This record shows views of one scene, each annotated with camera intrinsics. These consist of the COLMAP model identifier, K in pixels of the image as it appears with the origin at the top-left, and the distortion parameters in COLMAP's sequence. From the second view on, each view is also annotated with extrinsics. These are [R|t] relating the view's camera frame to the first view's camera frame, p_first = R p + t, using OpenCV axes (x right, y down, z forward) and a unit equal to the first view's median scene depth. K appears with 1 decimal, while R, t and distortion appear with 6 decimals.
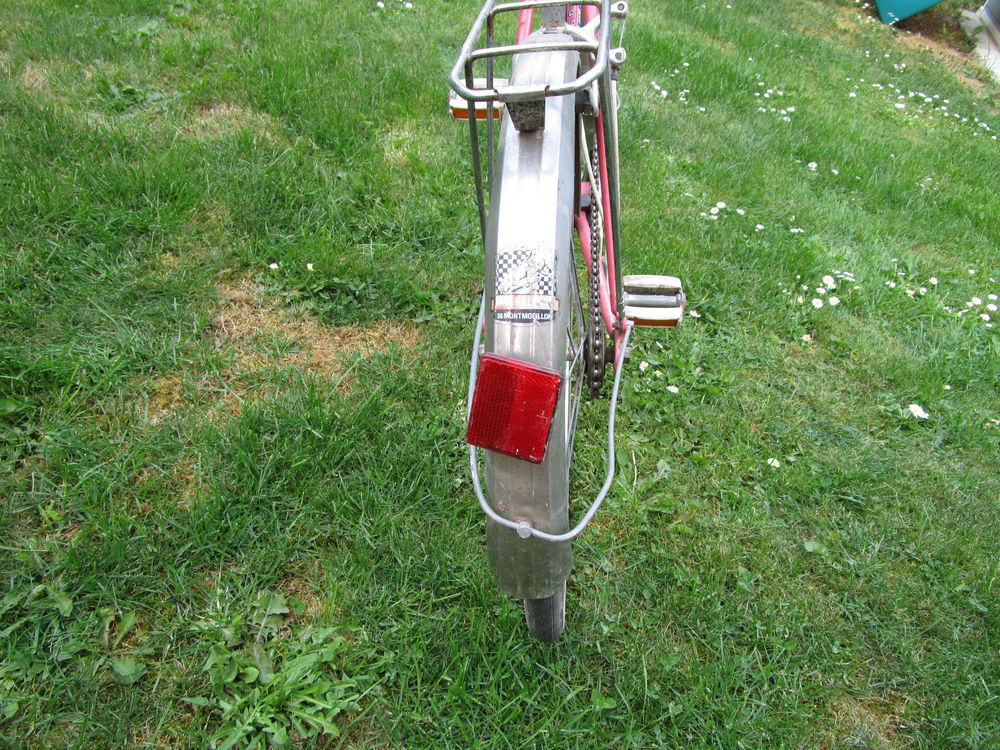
lens RADIAL K [[711.4, 0, 491.1], [0, 711.4, 374.1], [0, 0, 1]] dist [-0.024937, 0.008902]
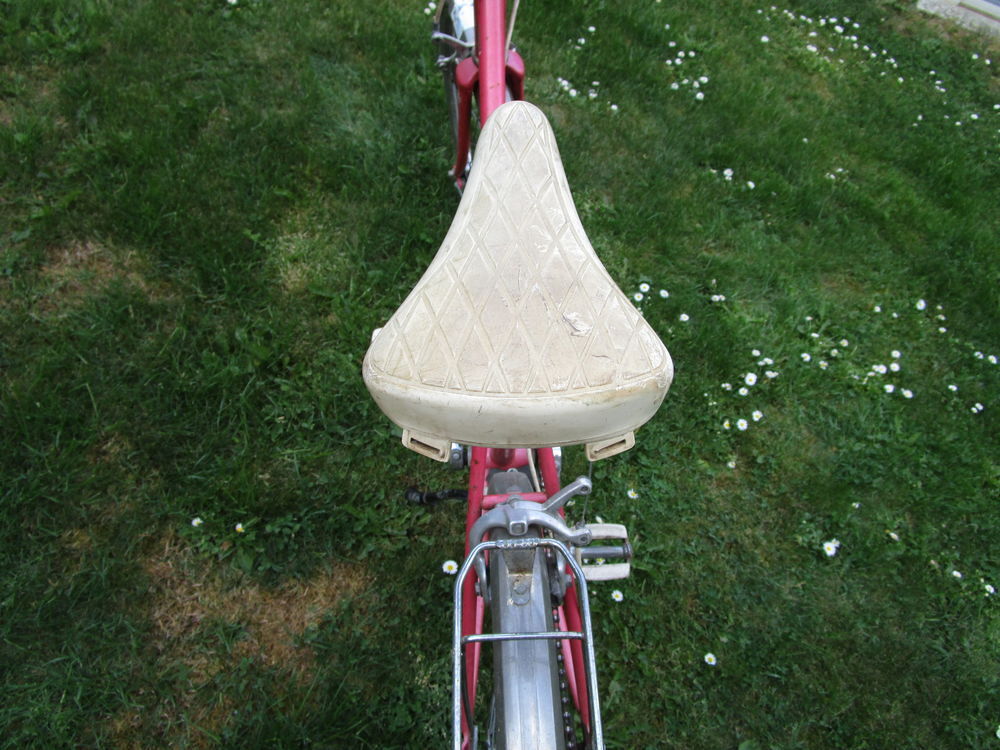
lens RADIAL K [[711.4, 0, 491.1], [0, 711.4, 374.1], [0, 0, 1]] dist [-0.024937, 0.008902]
pose [[0.985754, -0.112920, 0.124655, -0.014782], [0.074933, 0.958354, 0.275577, -0.423437], [-0.150582, -0.262310, 0.953162, 0.084897]]
